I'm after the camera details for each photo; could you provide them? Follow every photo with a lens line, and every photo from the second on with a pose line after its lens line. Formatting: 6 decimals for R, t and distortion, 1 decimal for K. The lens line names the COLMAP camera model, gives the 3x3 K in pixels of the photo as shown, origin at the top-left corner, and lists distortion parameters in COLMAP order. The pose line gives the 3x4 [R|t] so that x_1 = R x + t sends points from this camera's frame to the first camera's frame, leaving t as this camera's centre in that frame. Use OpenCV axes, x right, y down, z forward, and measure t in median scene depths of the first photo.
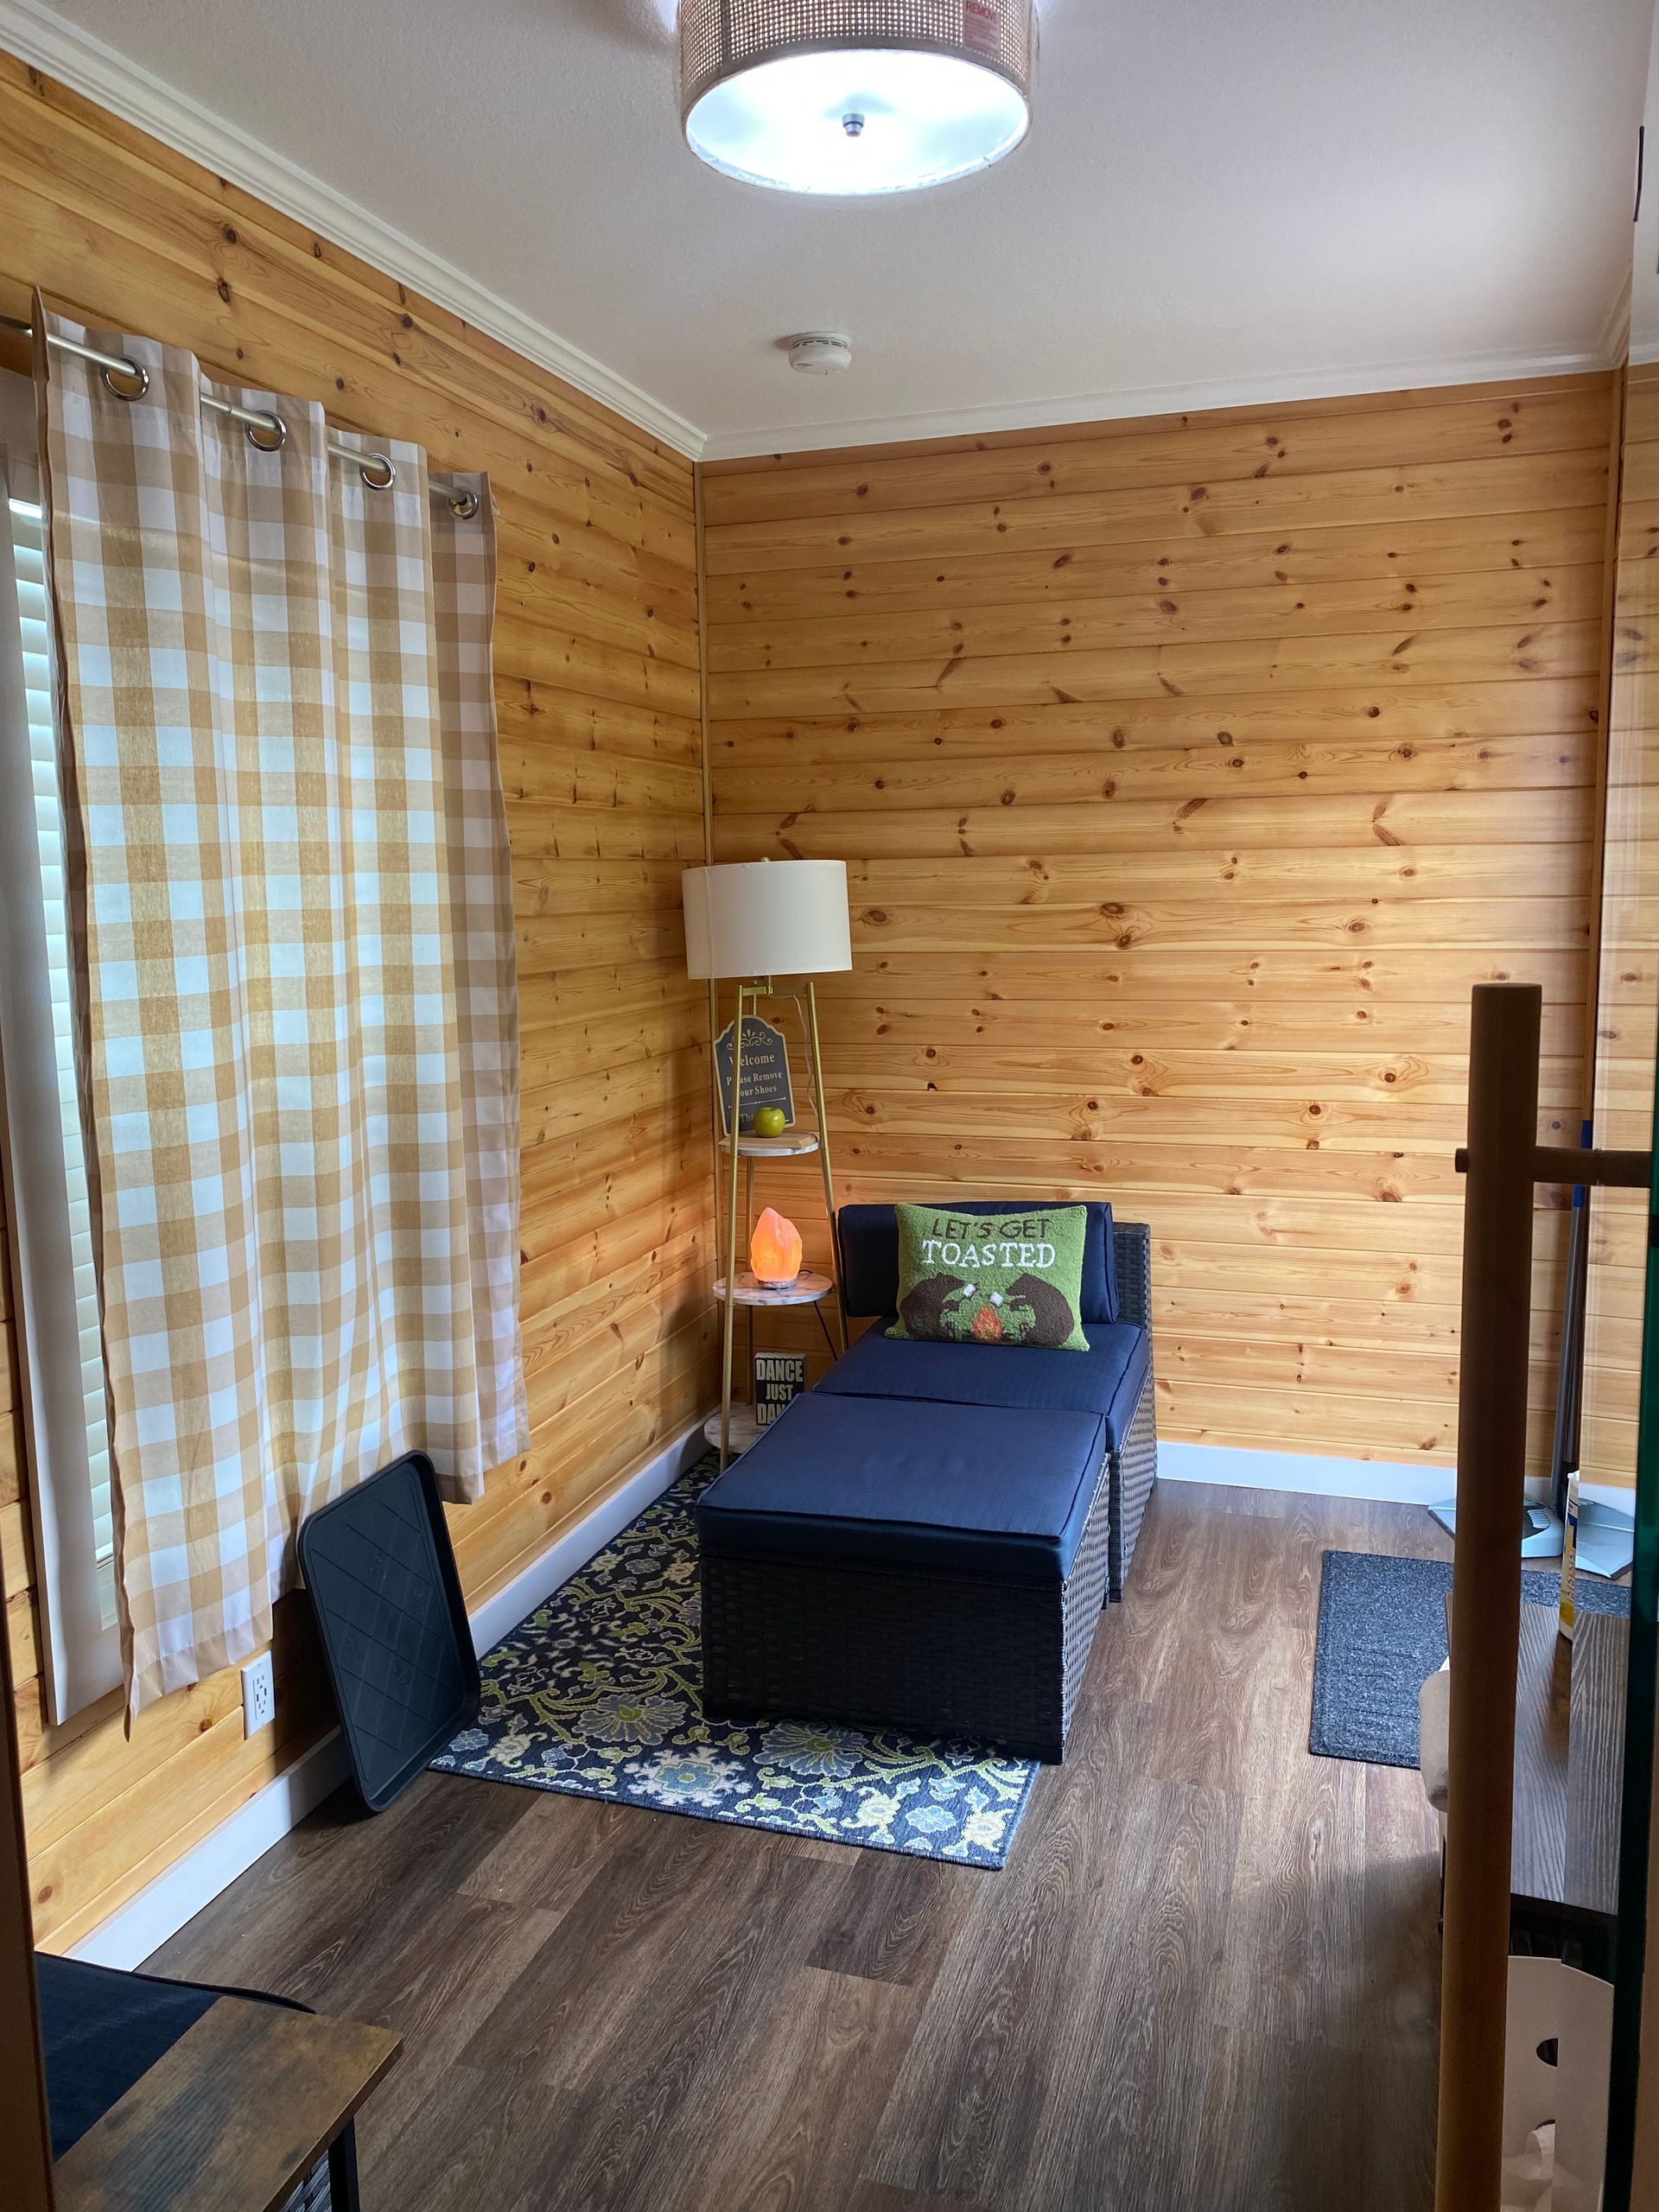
lens RADIAL K [[1727.5, 0, 824.9], [0, 1727.5, 1100.8], [0, 0, 1]] dist [-0.005462, -0.012501]
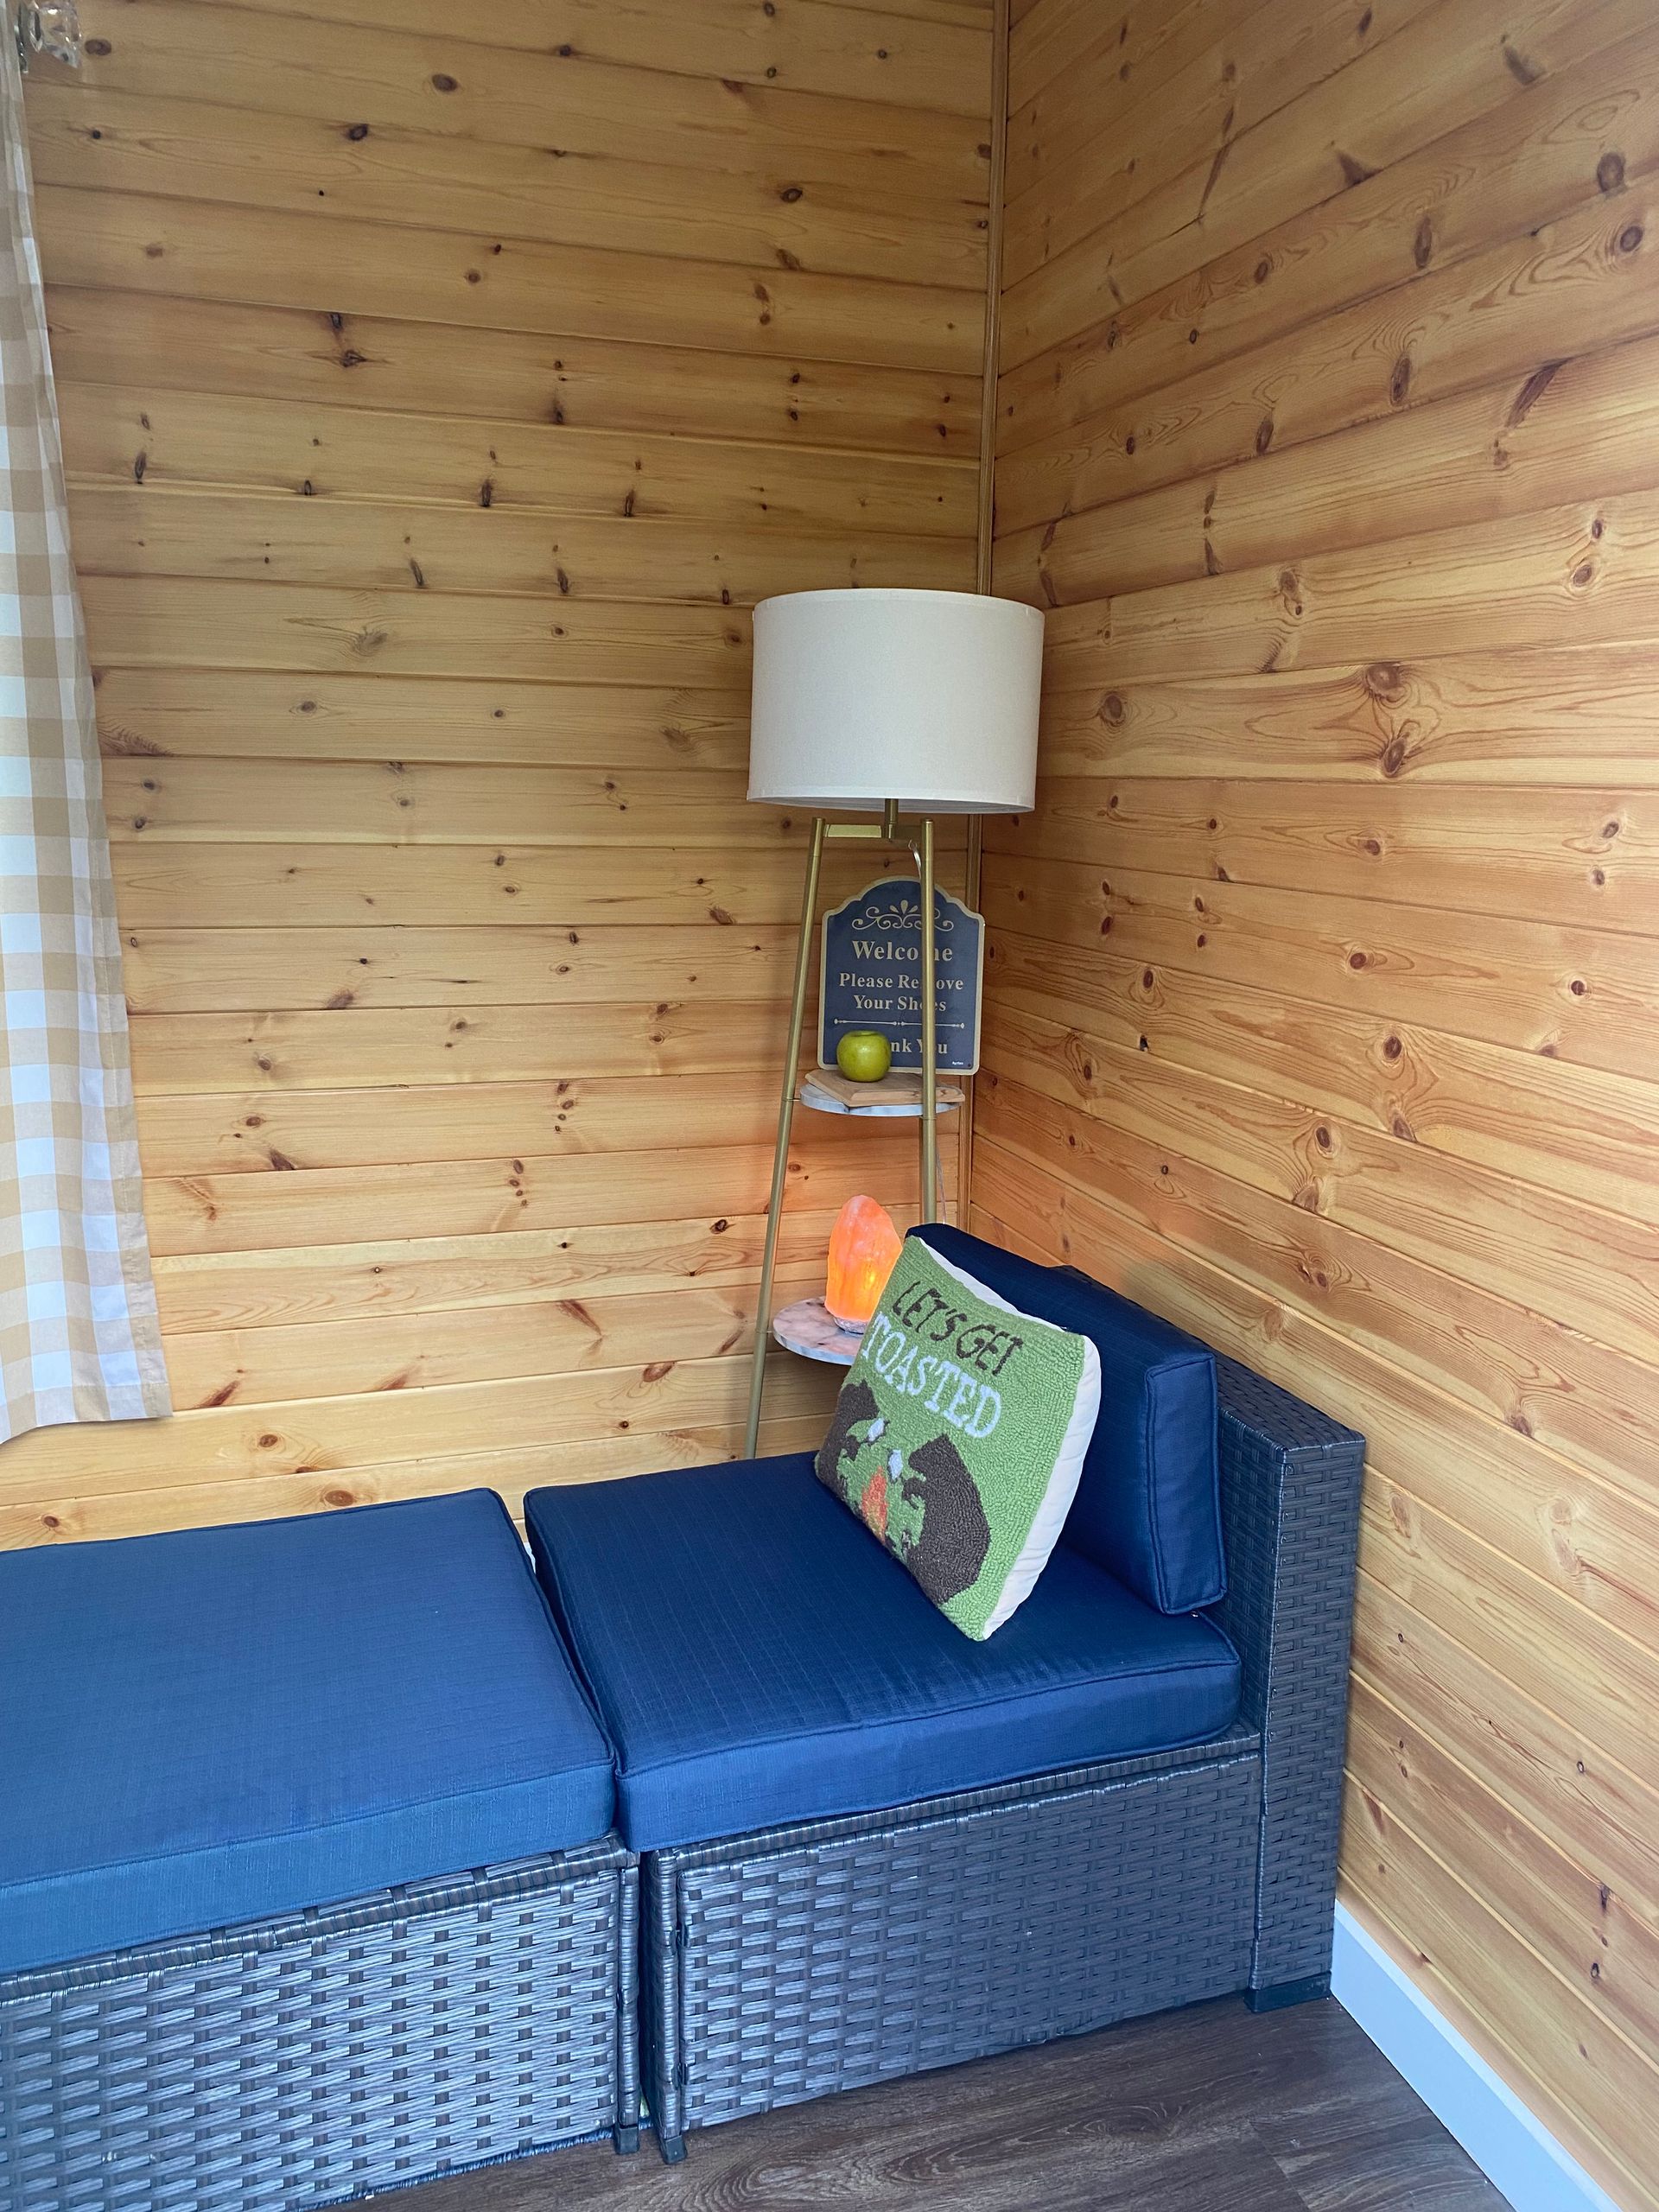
lens RADIAL K [[1727.5, 0, 830.8], [0, 1727.5, 1112.1], [0, 0, 1]] dist [-0.005462, -0.012501]
pose [[0.568801, 0.185943, -0.801181, 0.441115], [-0.133424, 0.982067, 0.133200, -0.046034], [0.811581, 0.031132, 0.583410, 0.650422]]
